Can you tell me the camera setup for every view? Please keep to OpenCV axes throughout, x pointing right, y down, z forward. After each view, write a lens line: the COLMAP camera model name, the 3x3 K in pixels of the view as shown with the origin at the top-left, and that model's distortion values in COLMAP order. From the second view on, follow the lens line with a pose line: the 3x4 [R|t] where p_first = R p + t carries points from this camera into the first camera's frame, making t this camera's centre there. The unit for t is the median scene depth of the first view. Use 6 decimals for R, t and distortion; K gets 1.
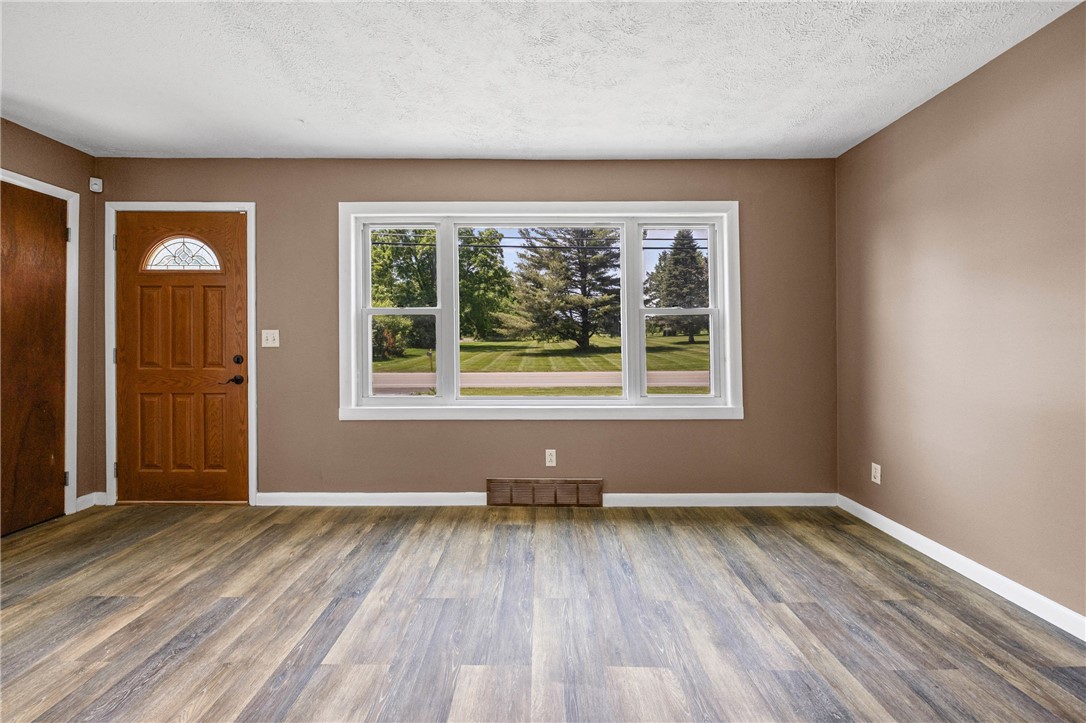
lens RADIAL K [[450.4, 0, 540.7], [0, 450.4, 338.3], [0, 0, 1]] dist [-0.006706, 0.000300]
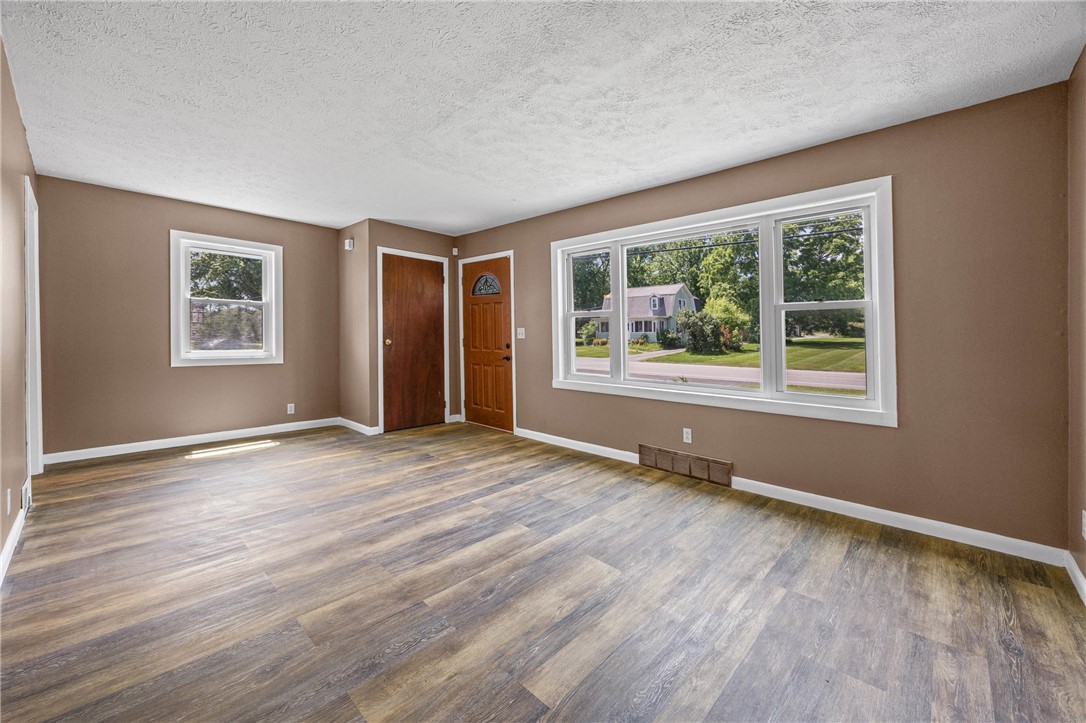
lens RADIAL K [[424.7, 0, 548.7], [0, 424.7, 349.6], [0, 0, 1]] dist [-0.008133, 0.000194]
pose [[0.732312, 0.027630, -0.680408, 0.509676], [-0.002040, 0.999261, 0.038382, -0.000054], [0.680966, -0.026720, 0.731827, -0.048420]]
